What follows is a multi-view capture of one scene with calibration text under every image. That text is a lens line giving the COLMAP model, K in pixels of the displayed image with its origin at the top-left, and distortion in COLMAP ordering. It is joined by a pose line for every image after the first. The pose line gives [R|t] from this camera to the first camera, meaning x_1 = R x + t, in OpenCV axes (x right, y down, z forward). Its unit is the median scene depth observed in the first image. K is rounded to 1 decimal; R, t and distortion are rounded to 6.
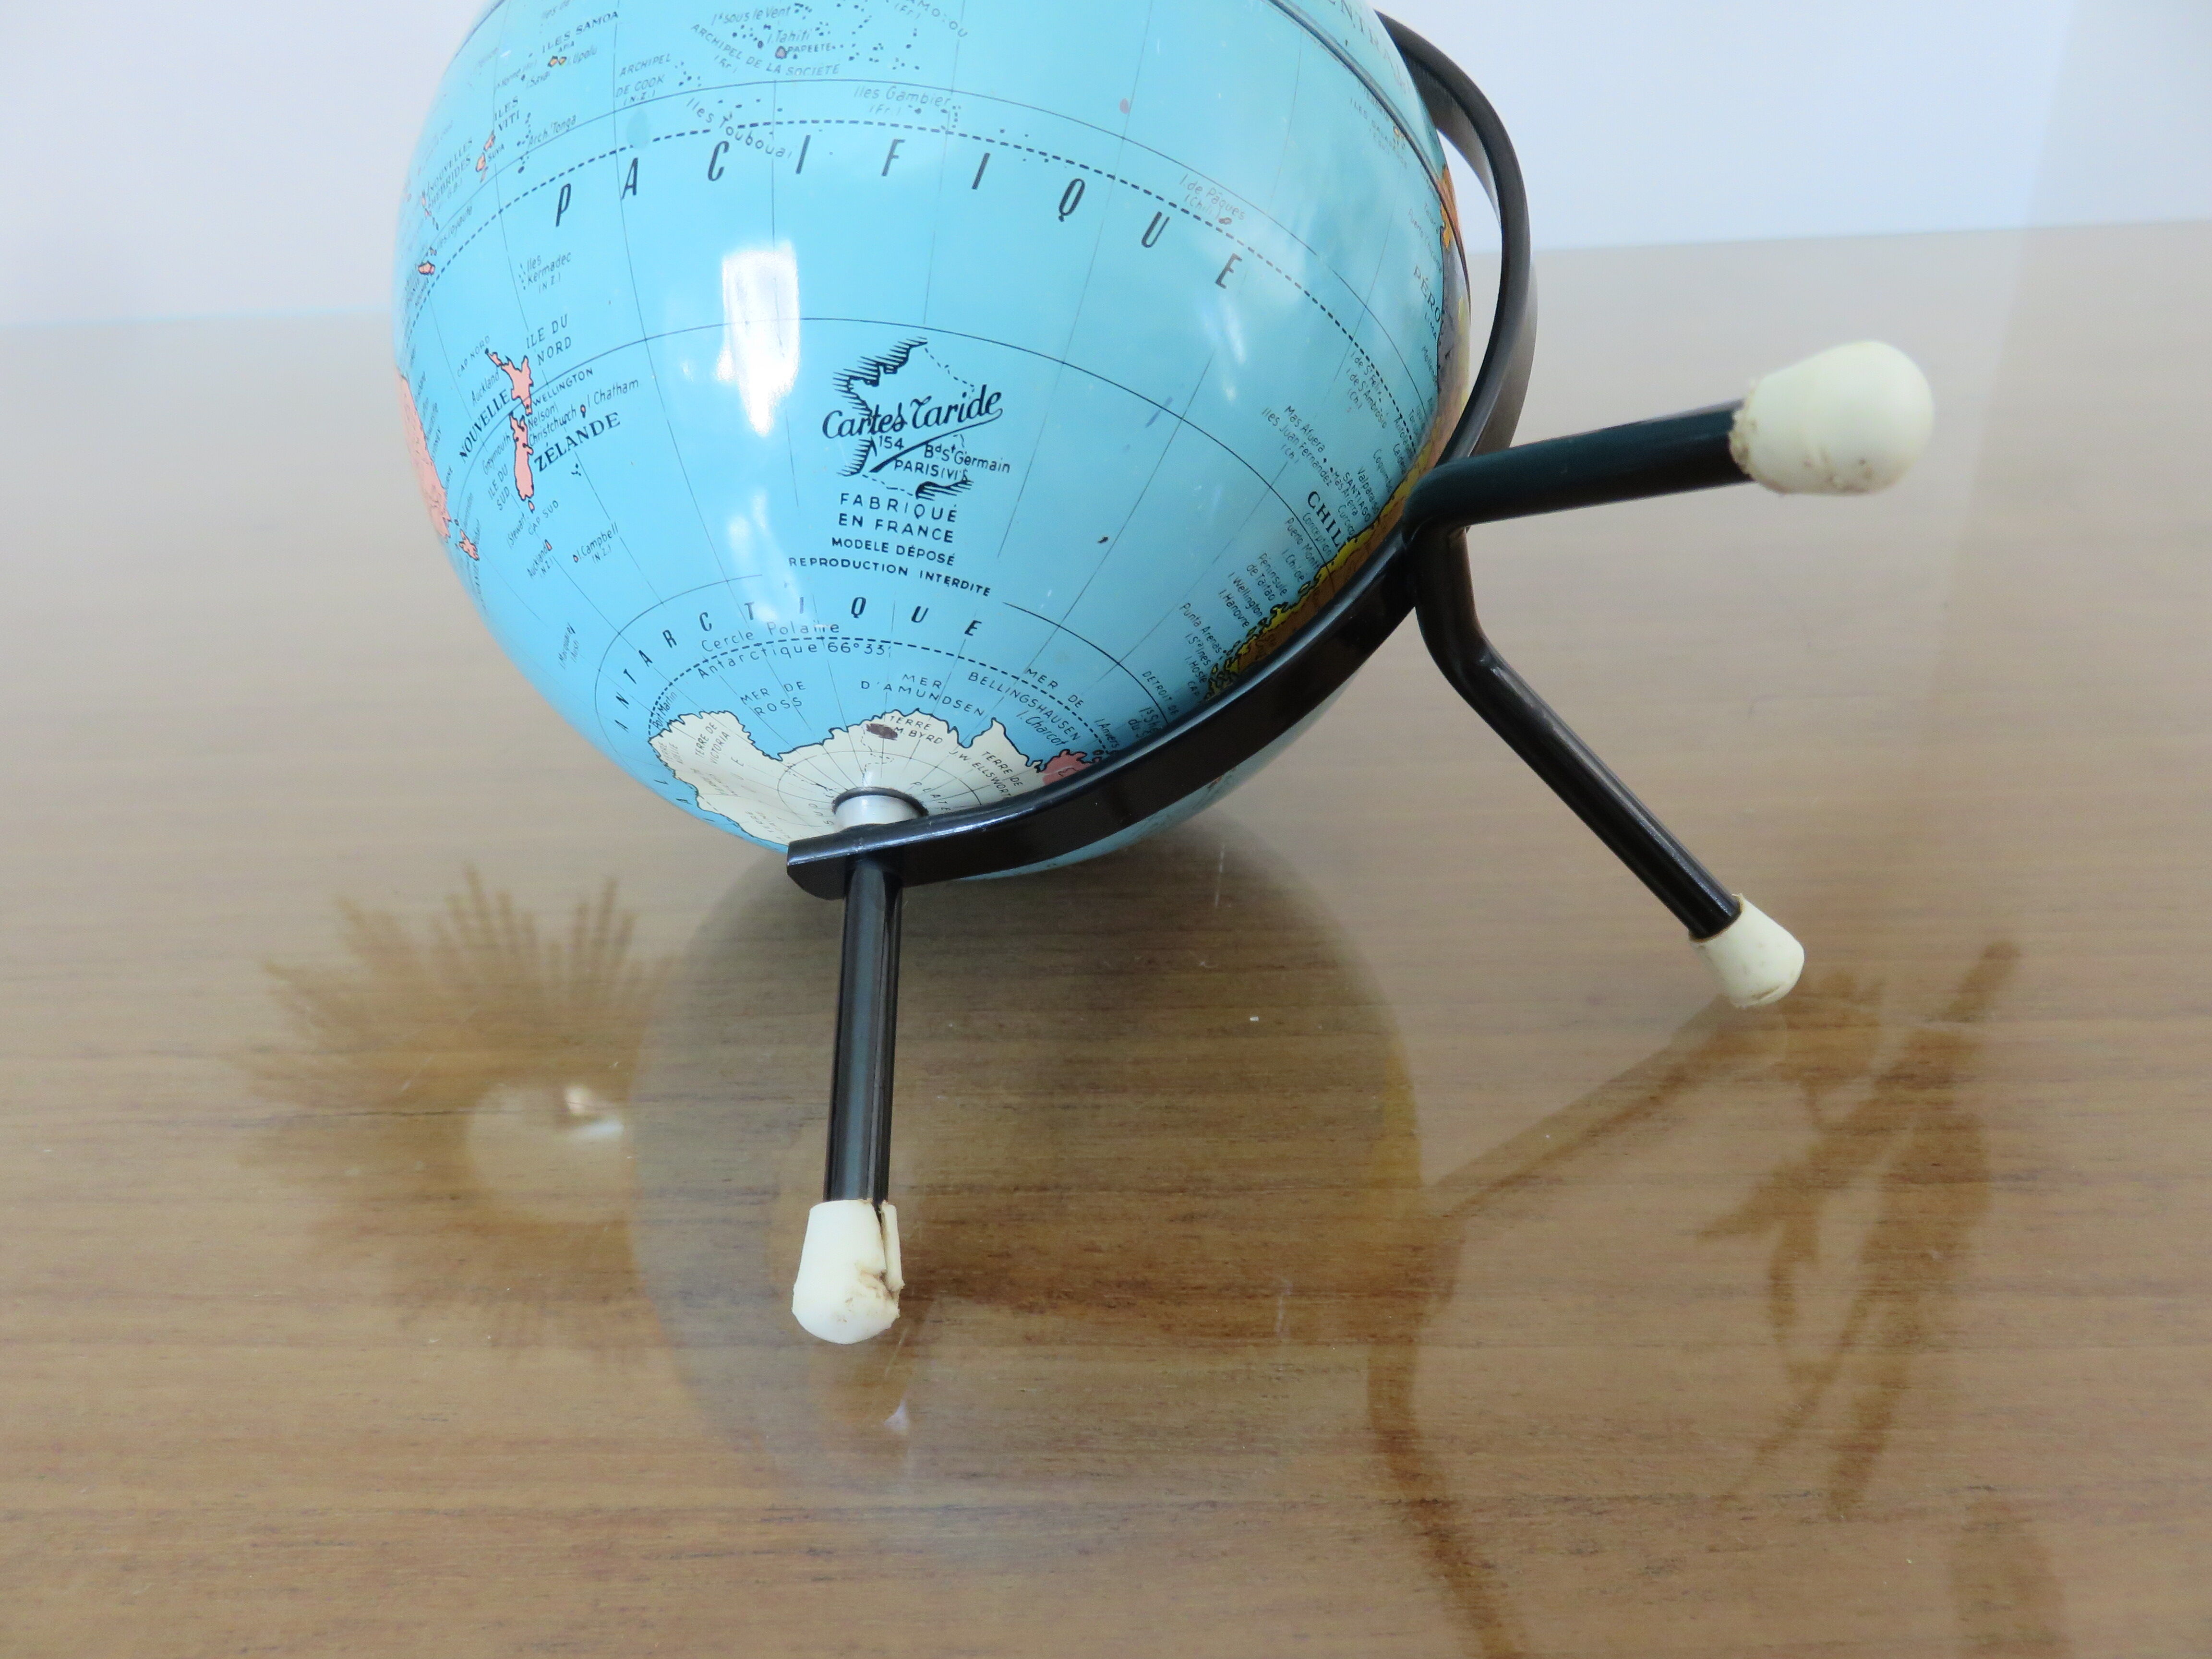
lens RADIAL K [[1656.2, 0, 1103.3], [0, 1656.2, 821.6], [0, 0, 1]] dist [-0.004719, -0.000950]
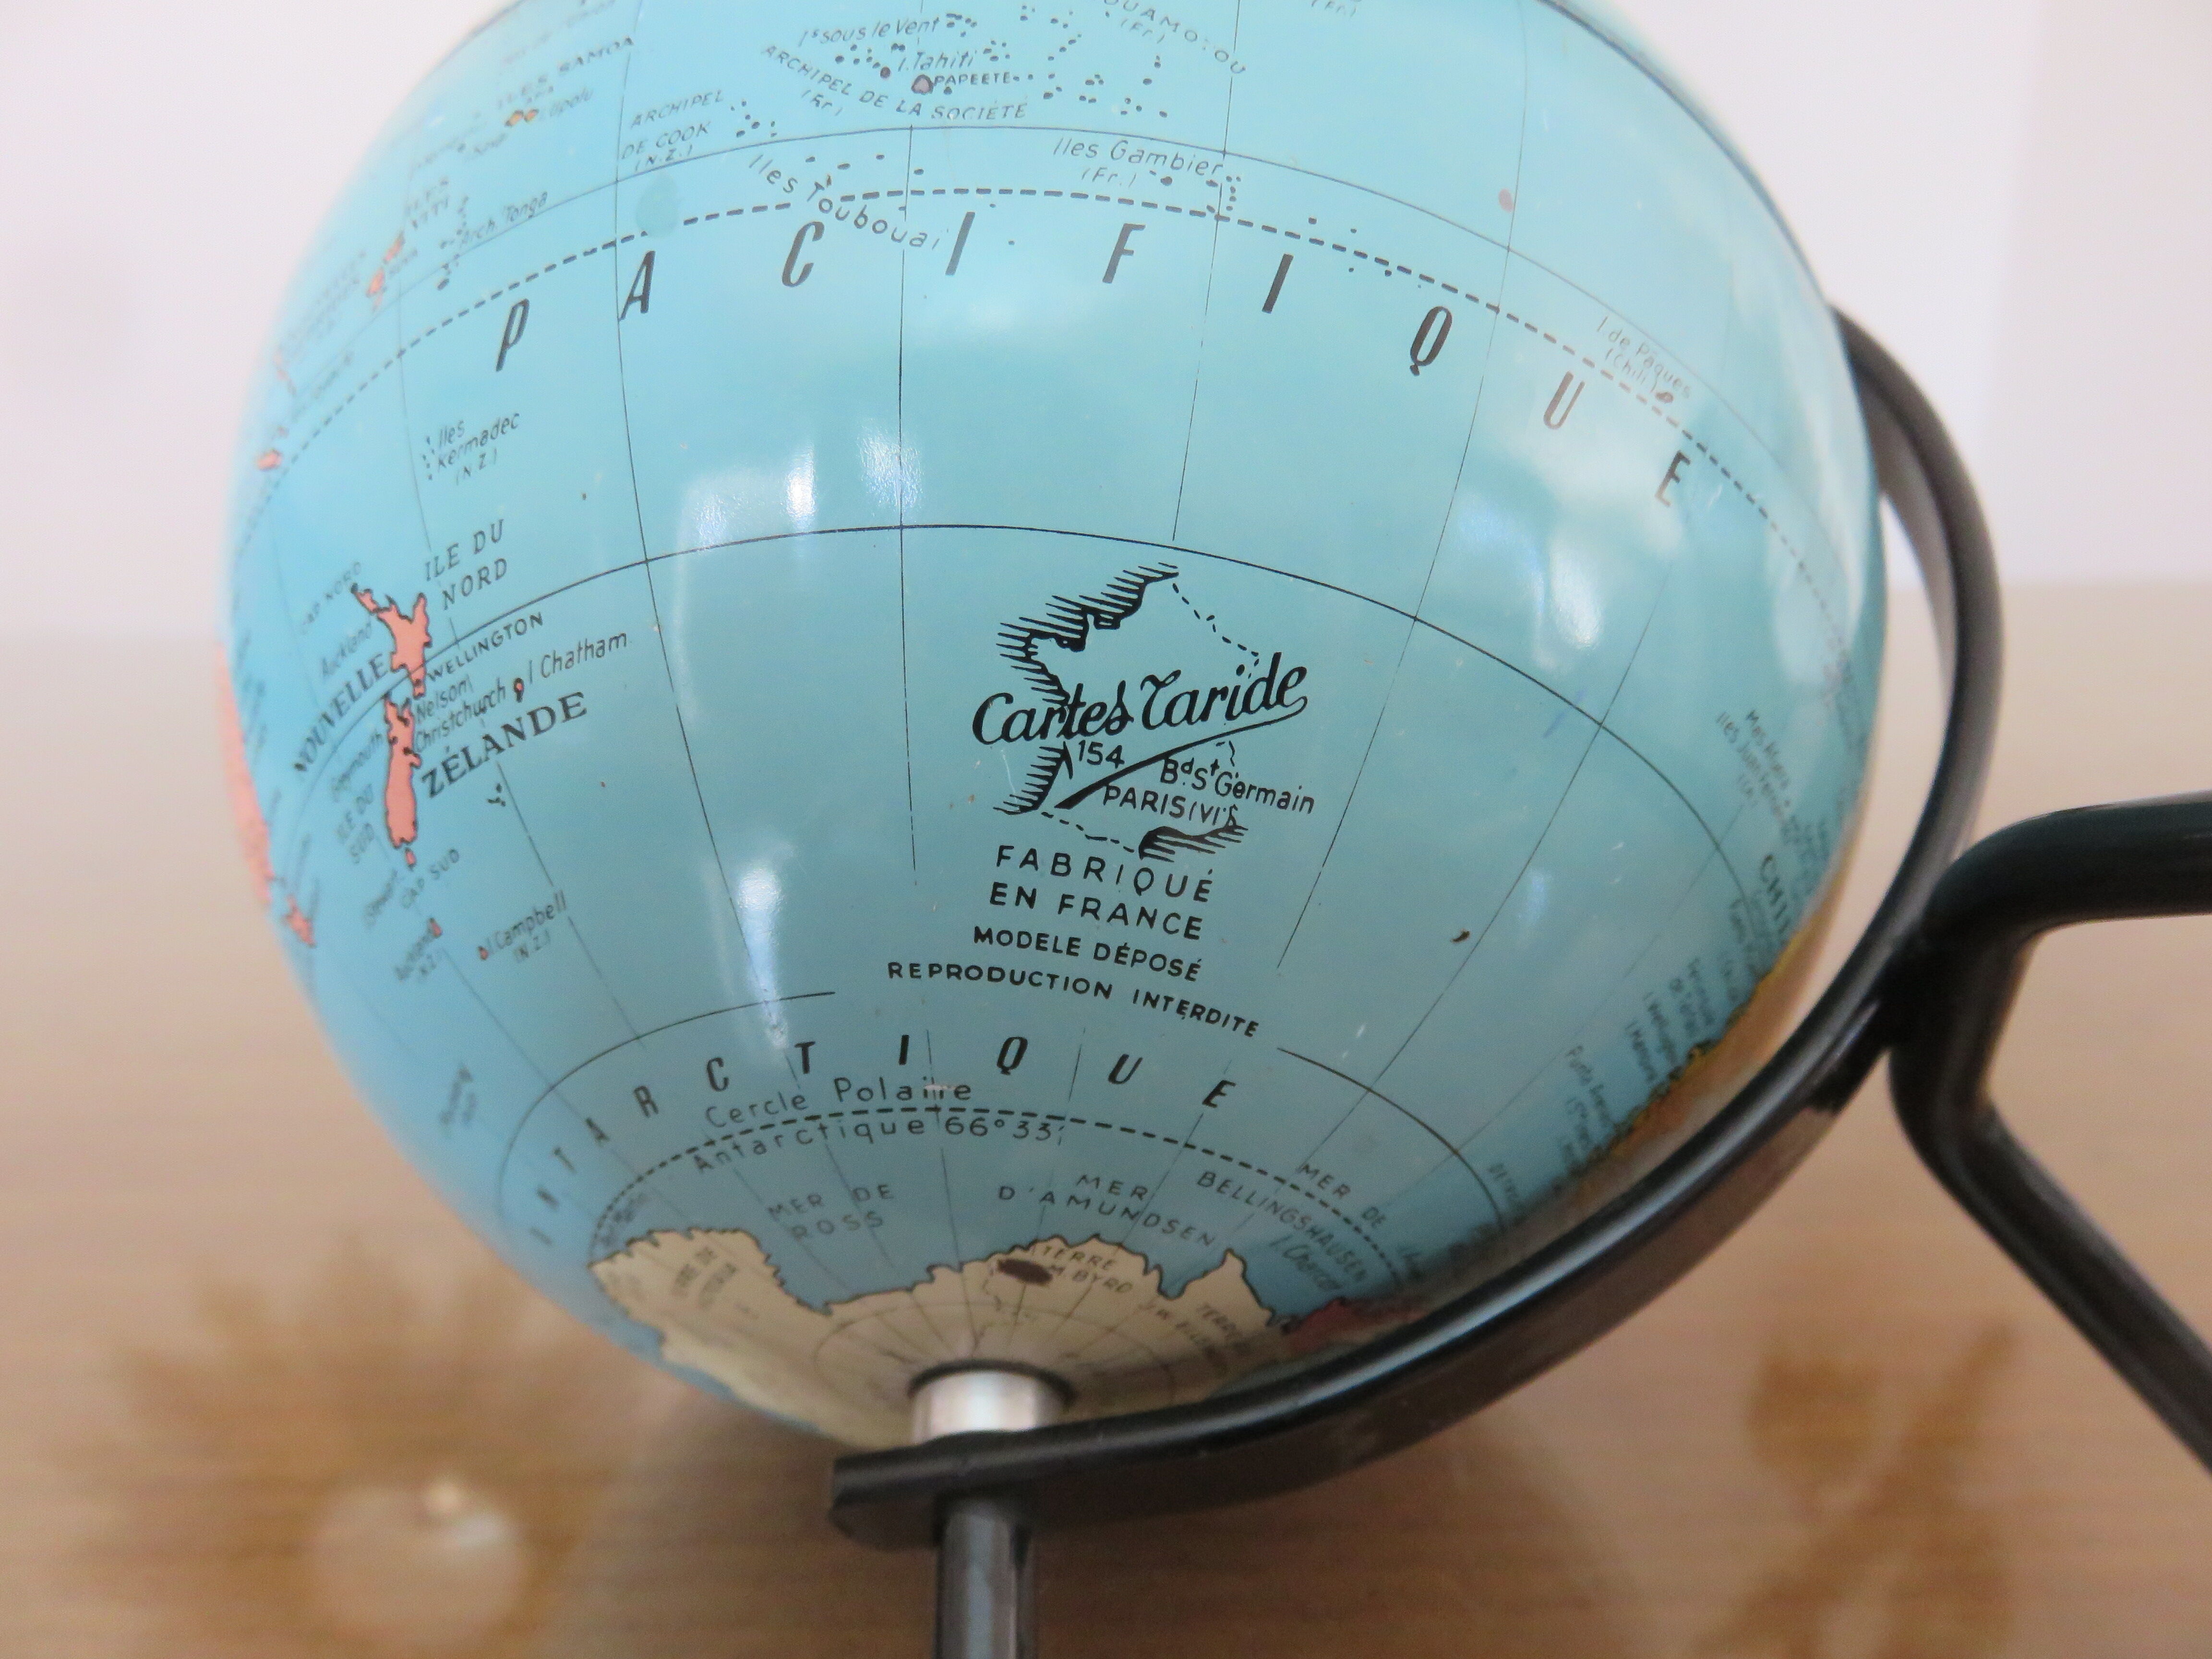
lens RADIAL K [[1656.2, 0, 1103.3], [0, 1656.2, 821.6], [0, 0, 1]] dist [-0.004719, -0.000950]
pose [[0.998781, 0.016964, 0.046364, -0.145792], [-0.006967, 0.978144, -0.207811, -0.093070], [-0.048876, 0.207234, 0.977070, 0.464652]]
